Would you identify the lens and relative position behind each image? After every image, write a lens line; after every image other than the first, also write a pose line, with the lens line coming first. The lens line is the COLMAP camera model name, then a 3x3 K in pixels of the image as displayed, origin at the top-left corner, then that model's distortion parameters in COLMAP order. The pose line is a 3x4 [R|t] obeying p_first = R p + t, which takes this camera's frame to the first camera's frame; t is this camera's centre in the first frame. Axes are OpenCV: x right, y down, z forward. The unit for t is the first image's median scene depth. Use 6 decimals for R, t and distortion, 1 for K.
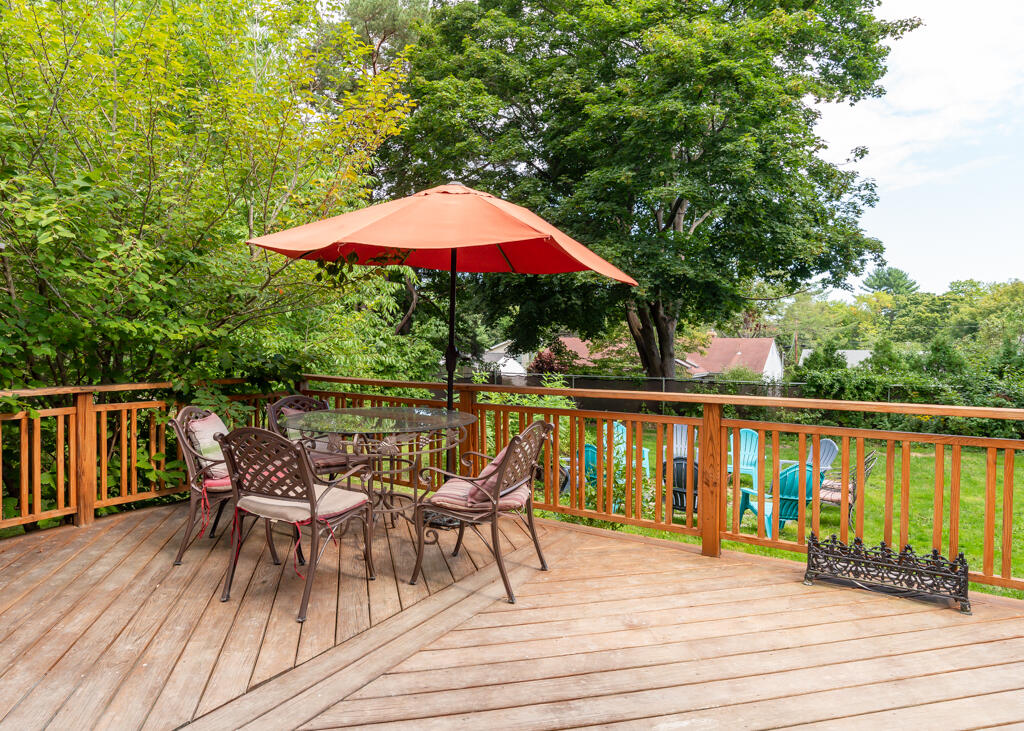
lens RADIAL K [[628.8, 0, 511.5], [0, 628.8, 349.2], [0, 0, 1]] dist [-0.001071, -0.000005]
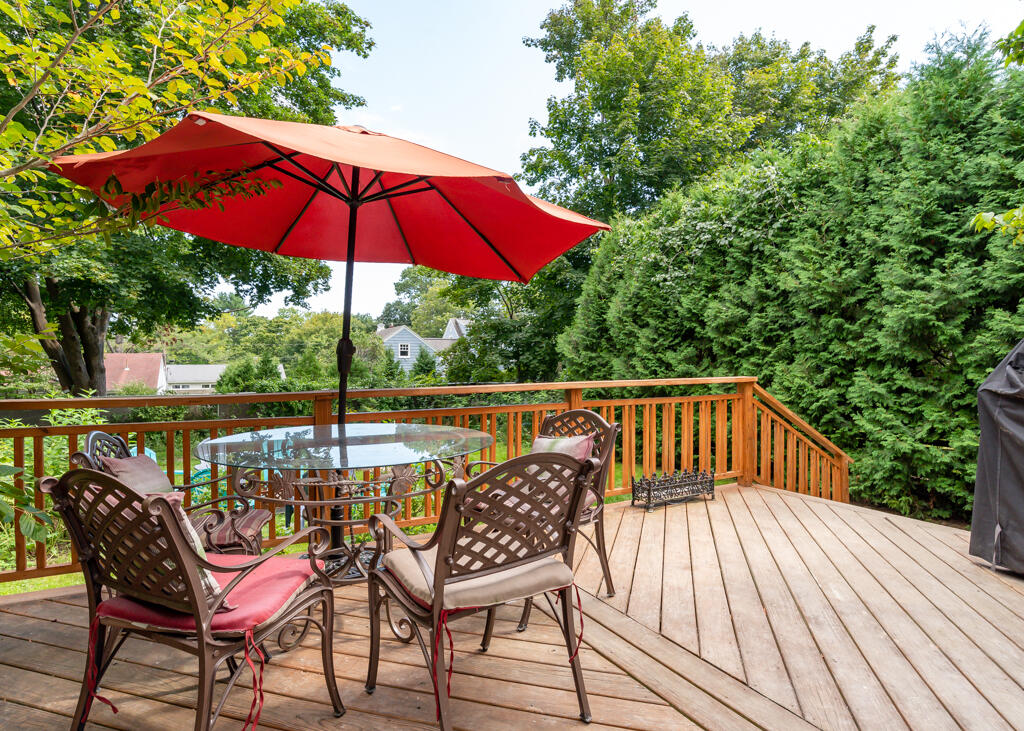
lens RADIAL K [[567.6, 0, 512.0], [0, 567.6, 365.5], [0, 0, 1]] dist [-0.021156, -0.000168]
pose [[0.496440, -0.023298, 0.867759, -0.140859], [0.023082, 0.999641, 0.013634, 0.004494], [-0.867764, 0.013261, 0.496799, 0.116449]]
